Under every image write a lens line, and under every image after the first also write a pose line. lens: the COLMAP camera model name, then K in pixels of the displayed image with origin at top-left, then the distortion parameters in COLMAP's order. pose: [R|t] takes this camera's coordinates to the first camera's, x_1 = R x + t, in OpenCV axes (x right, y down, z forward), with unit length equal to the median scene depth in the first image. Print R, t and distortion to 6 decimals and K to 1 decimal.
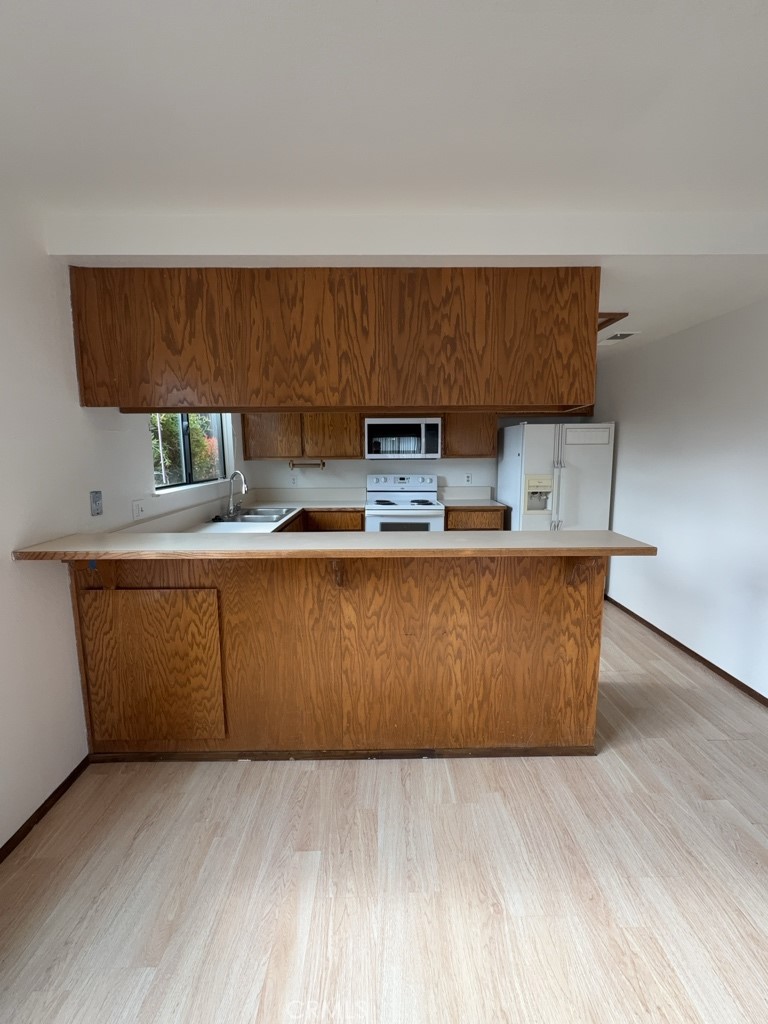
lens RADIAL K [[441.5, 0, 384.0], [0, 441.5, 512.0], [0, 0, 1]] dist [-0.001521, -0.000073]
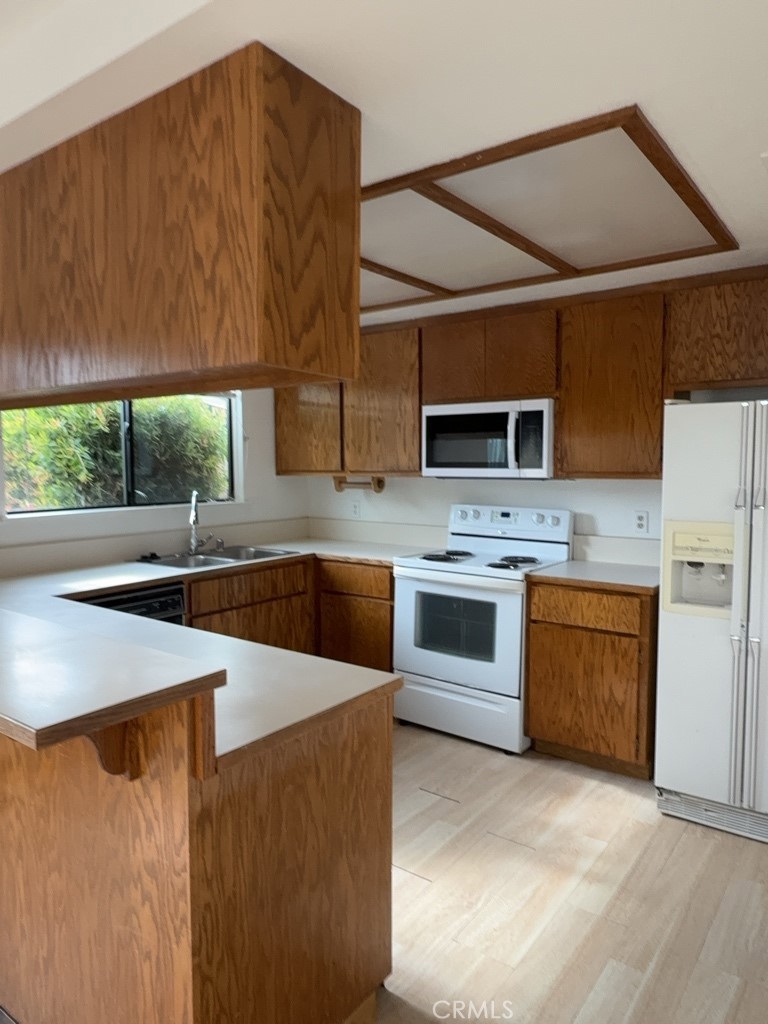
lens RADIAL K [[690.2, 0, 384.1], [0, 690.2, 514.6], [0, 0, 1]] dist [0.001639, -0.001650]
pose [[0.796731, 0.052720, -0.602030, 0.962668], [-0.085594, 0.995989, -0.026056, -0.091551], [0.598242, 0.072290, 0.798048, 0.550577]]
